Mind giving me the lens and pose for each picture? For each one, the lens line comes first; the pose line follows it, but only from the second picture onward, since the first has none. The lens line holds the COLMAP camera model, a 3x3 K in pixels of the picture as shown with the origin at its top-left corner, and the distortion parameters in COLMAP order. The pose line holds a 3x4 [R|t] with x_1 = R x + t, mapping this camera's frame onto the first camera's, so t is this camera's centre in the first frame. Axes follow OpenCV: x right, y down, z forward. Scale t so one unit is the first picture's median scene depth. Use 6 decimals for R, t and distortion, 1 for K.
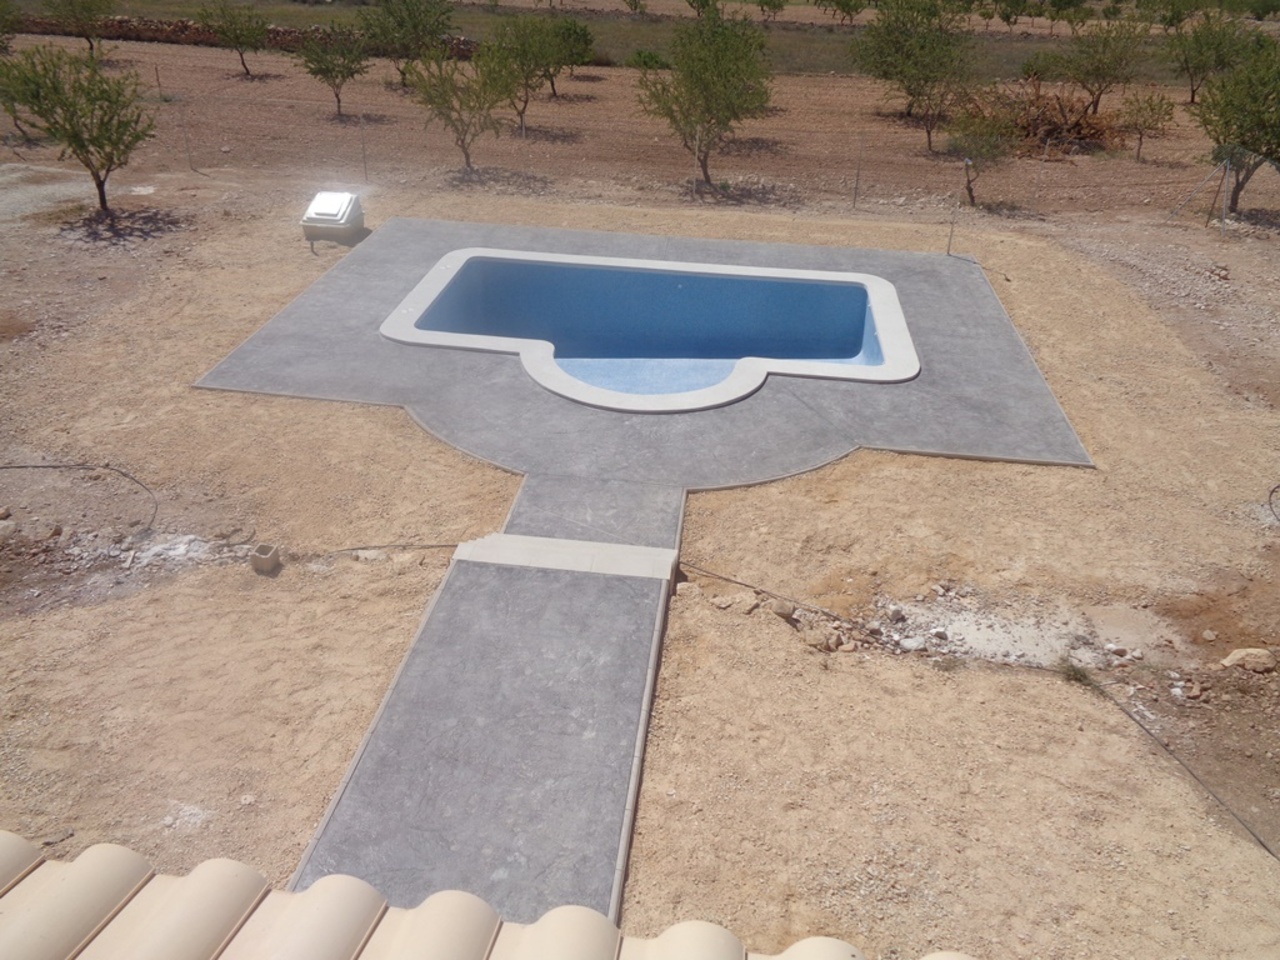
lens RADIAL K [[930.8, 0, 641.0], [0, 930.8, 499.8], [0, 0, 1]] dist [-0.002624, 0.001467]
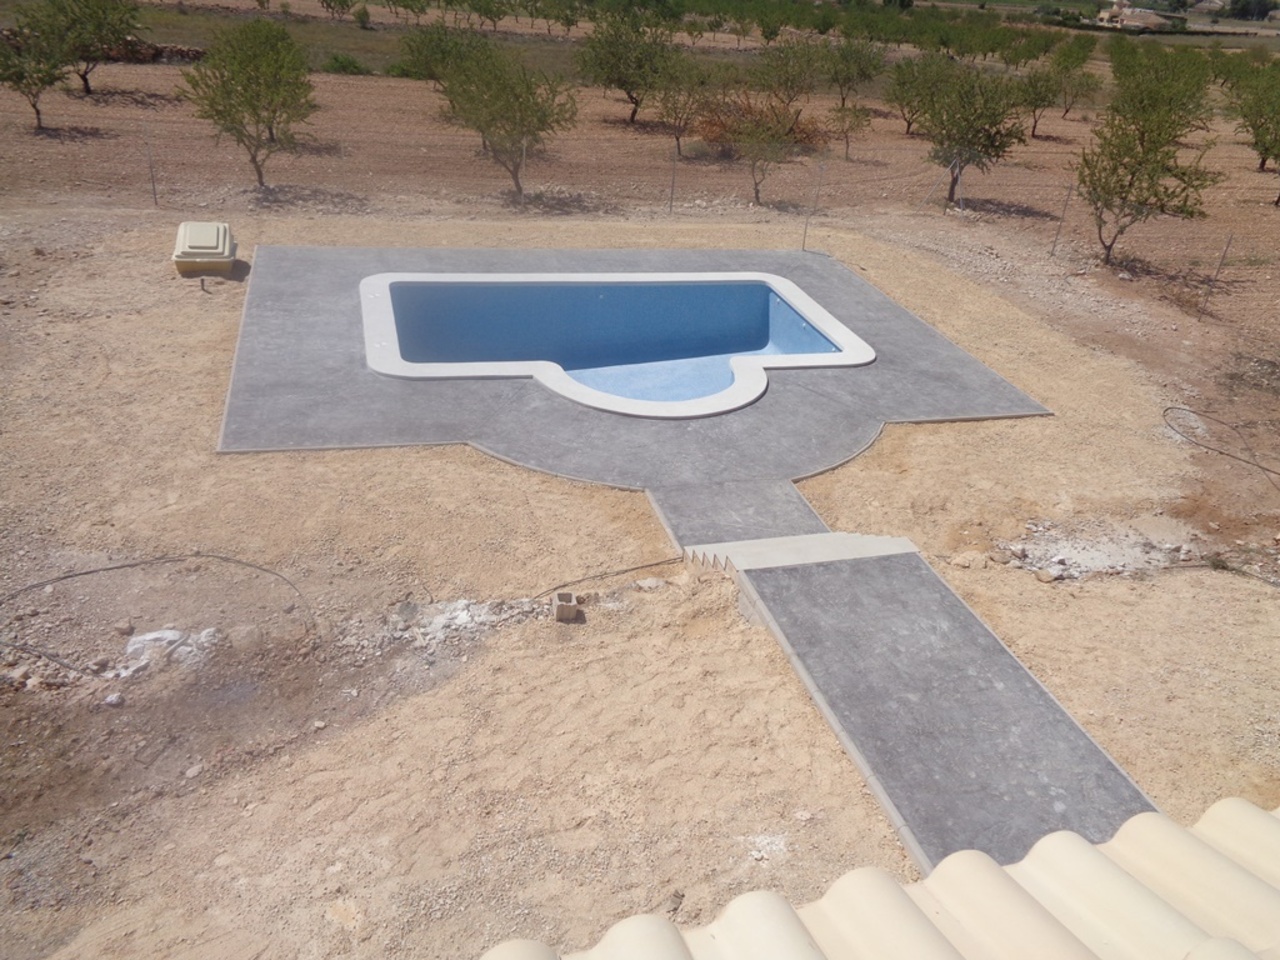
lens RADIAL K [[943.9, 0, 640.0], [0, 943.9, 480.0], [0, 0, 1]] dist [-0.002330, 0.004653]
pose [[0.916779, -0.149208, 0.370476, -0.354103], [0.157476, 0.987490, 0.008021, -0.032447], [-0.367038, 0.050988, 0.928807, 0.027088]]
